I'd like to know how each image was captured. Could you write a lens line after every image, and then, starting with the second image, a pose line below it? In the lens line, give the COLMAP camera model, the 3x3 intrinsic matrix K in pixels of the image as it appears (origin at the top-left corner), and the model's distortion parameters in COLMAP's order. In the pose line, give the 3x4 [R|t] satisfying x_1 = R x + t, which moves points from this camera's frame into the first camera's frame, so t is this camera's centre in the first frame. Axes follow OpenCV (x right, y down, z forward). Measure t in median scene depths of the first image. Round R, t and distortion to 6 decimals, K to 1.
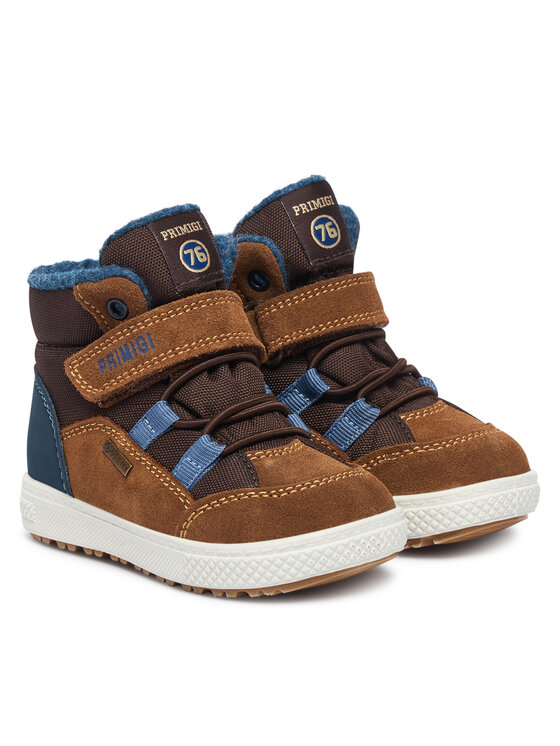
lens RADIAL K [[2191.9, 0, 280.0], [0, 2191.9, 373.0], [0, 0, 1]] dist [-0.025911, 0.050929]
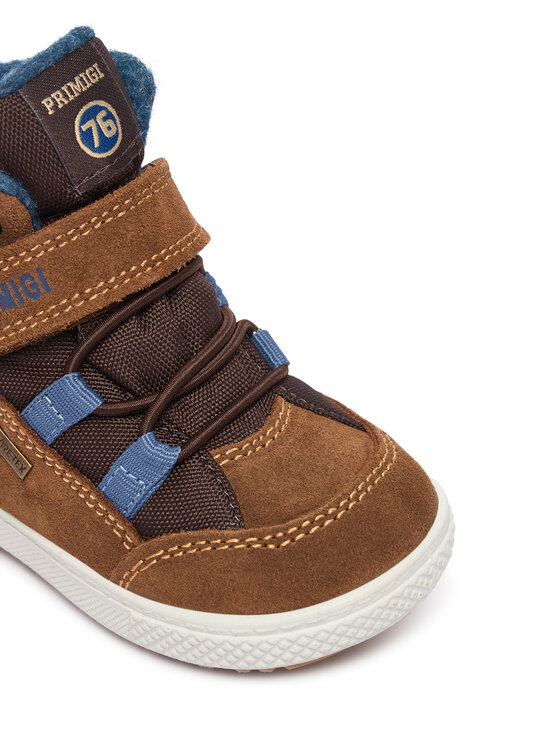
lens RADIAL K [[2115.5, 0, 280.0], [0, 2115.5, 373.0], [0, 0, 1]] dist [0.016484, 0.251875]
pose [[0.991774, -0.087151, 0.093751, -0.051042], [0.053403, 0.947349, 0.315717, -0.178540], [-0.116330, -0.308113, 0.944211, 0.409093]]
